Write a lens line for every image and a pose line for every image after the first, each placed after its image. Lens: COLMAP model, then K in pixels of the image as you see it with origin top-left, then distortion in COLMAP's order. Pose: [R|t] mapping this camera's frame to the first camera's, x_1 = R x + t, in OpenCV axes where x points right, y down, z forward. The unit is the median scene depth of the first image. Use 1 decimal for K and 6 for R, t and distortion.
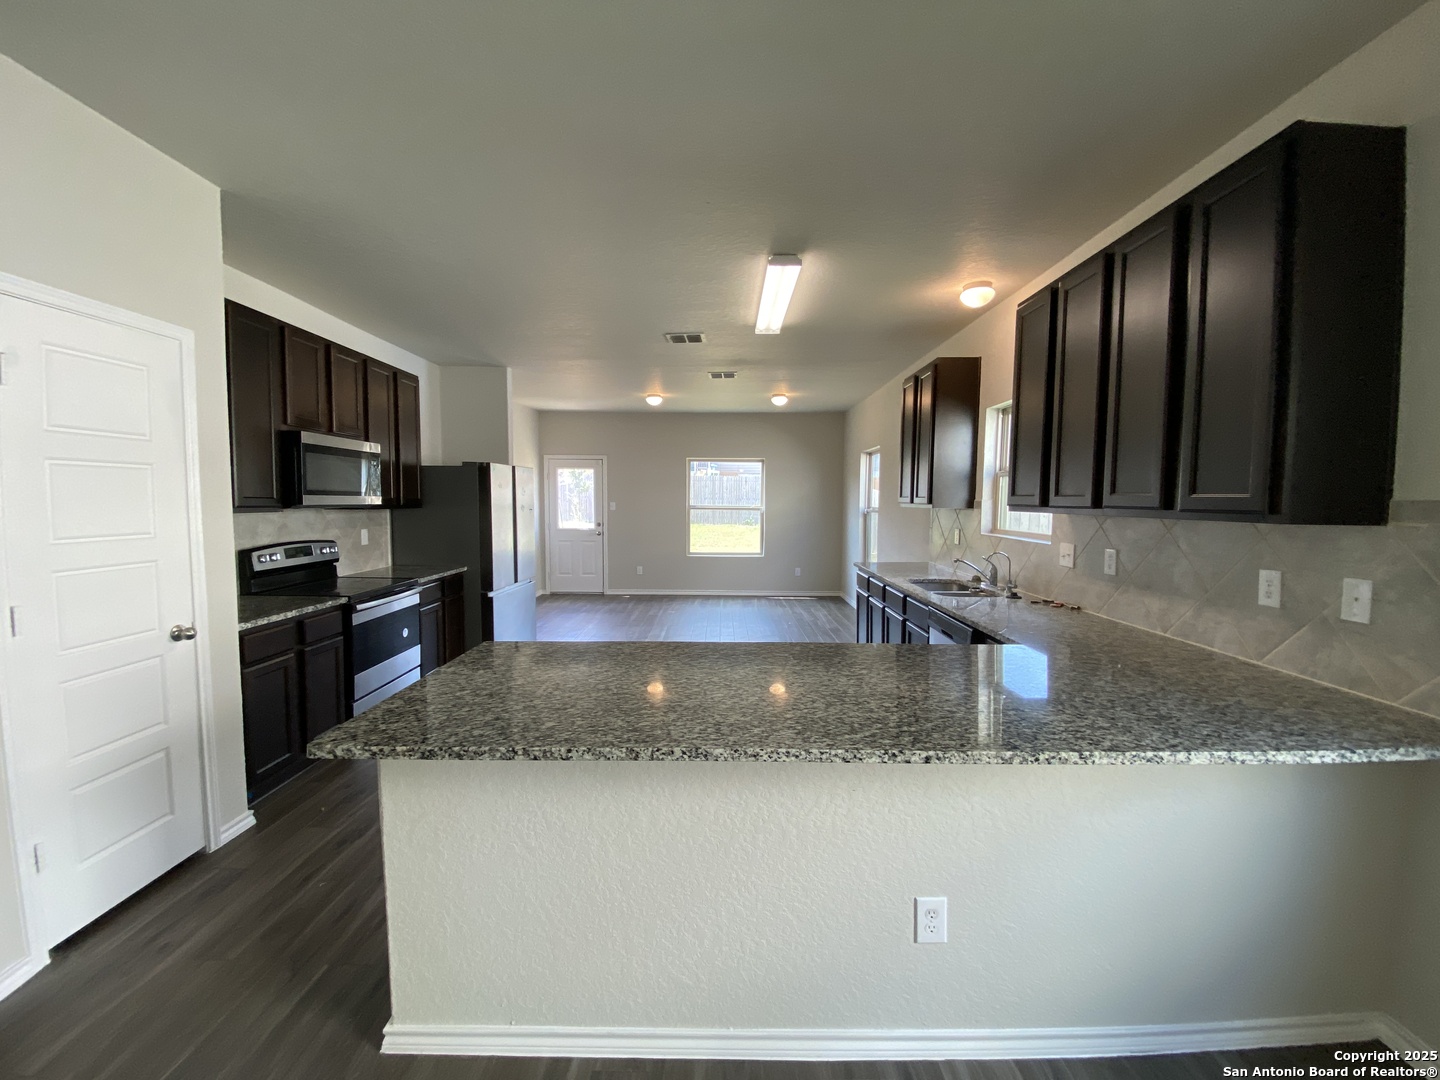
lens RADIAL K [[585.9, 0, 717.3], [0, 585.9, 537.7], [0, 0, 1]] dist [0.030864, -0.021998]
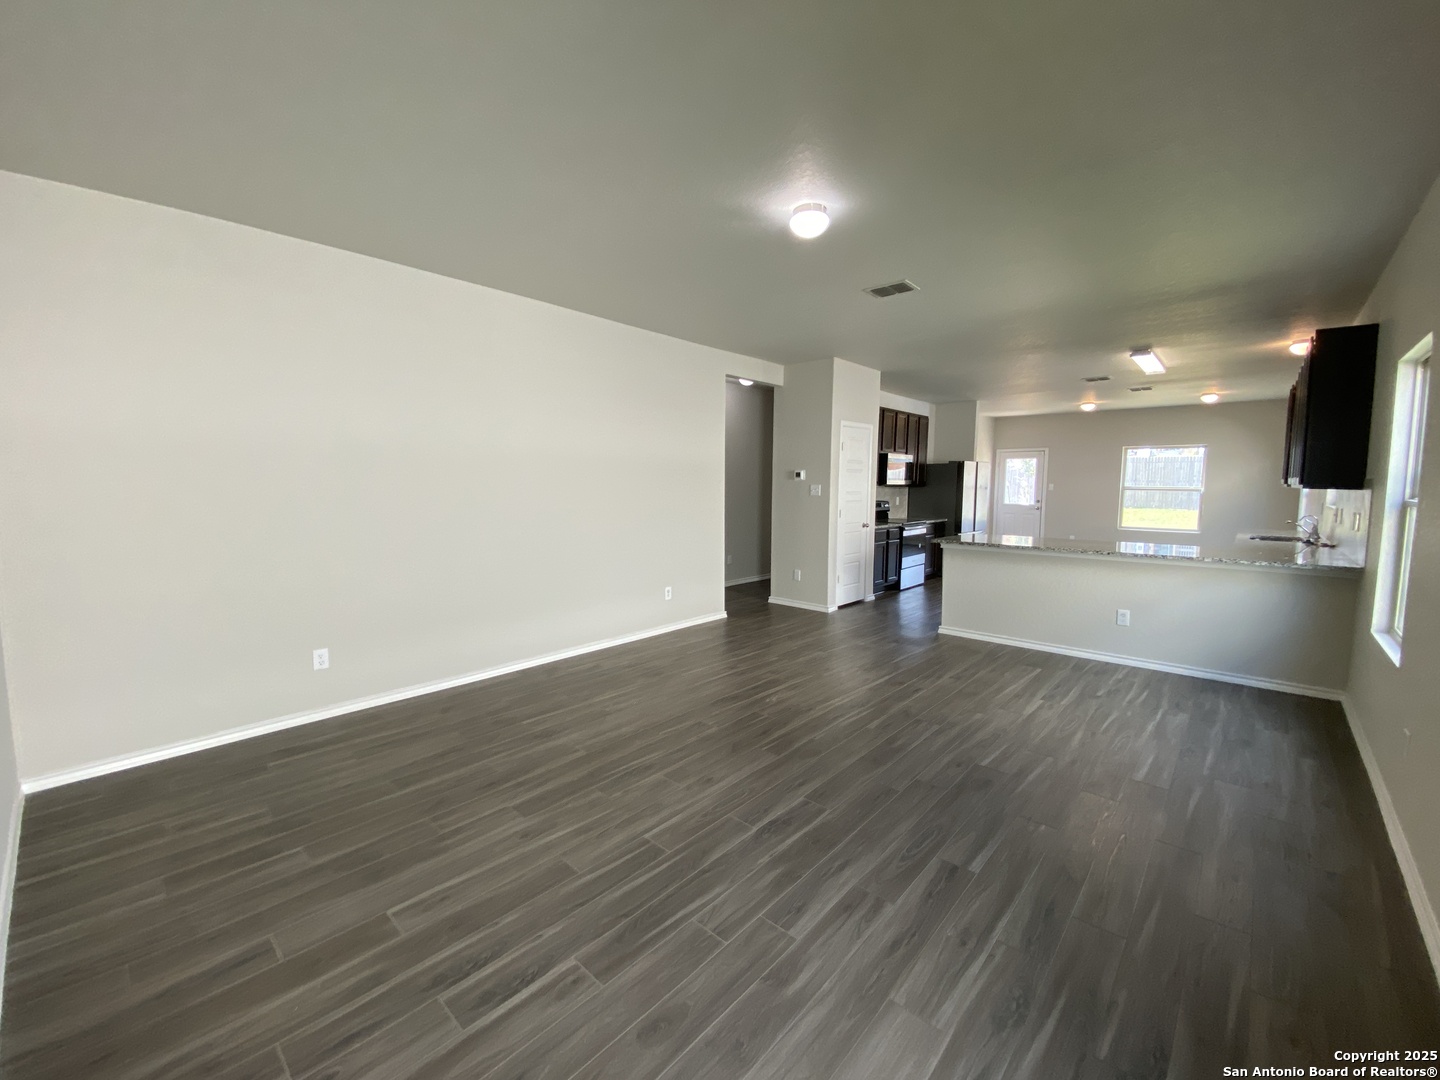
lens RADIAL K [[585.9, 0, 717.3], [0, 585.9, 537.7], [0, 0, 1]] dist [0.030864, -0.021998]
pose [[0.749472, 0.060055, -0.659307, 0.249717], [-0.043055, 0.998190, 0.041981, 0.063358], [0.660635, -0.003077, 0.750701, -0.852086]]
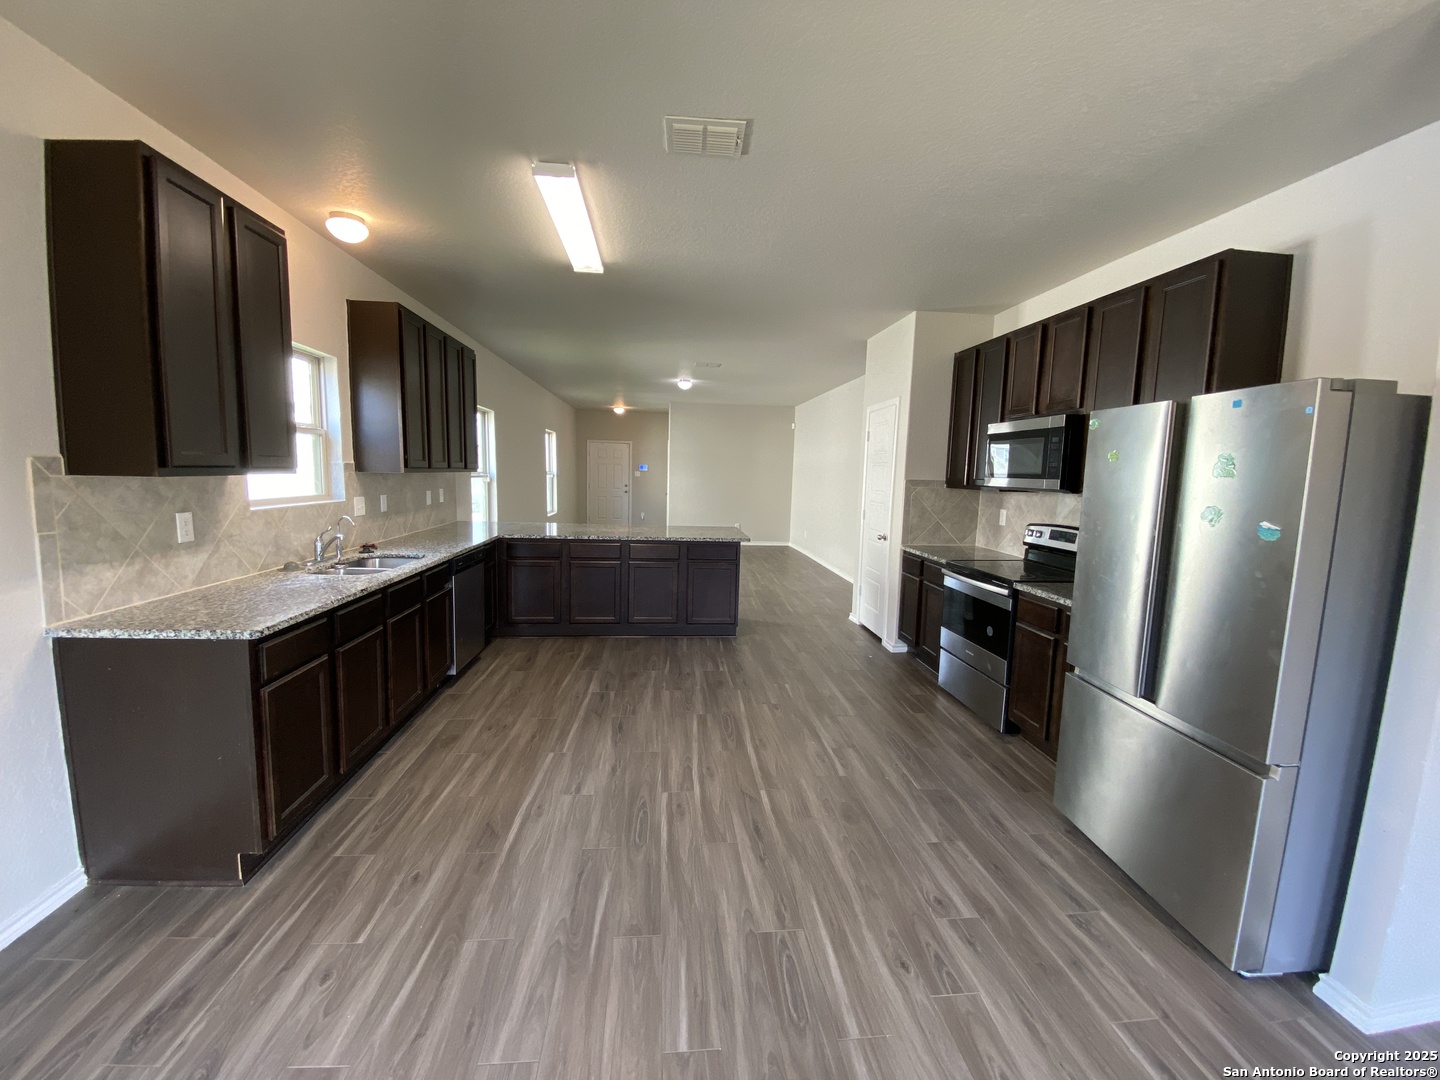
lens RADIAL K [[585.9, 0, 717.3], [0, 585.9, 537.7], [0, 0, 1]] dist [0.030864, -0.021998]
pose [[-0.993388, -0.020461, -0.112965, -0.012798], [-0.040696, 0.982852, 0.179851, -0.102803], [0.107348, 0.183259, -0.977186, 1.521525]]
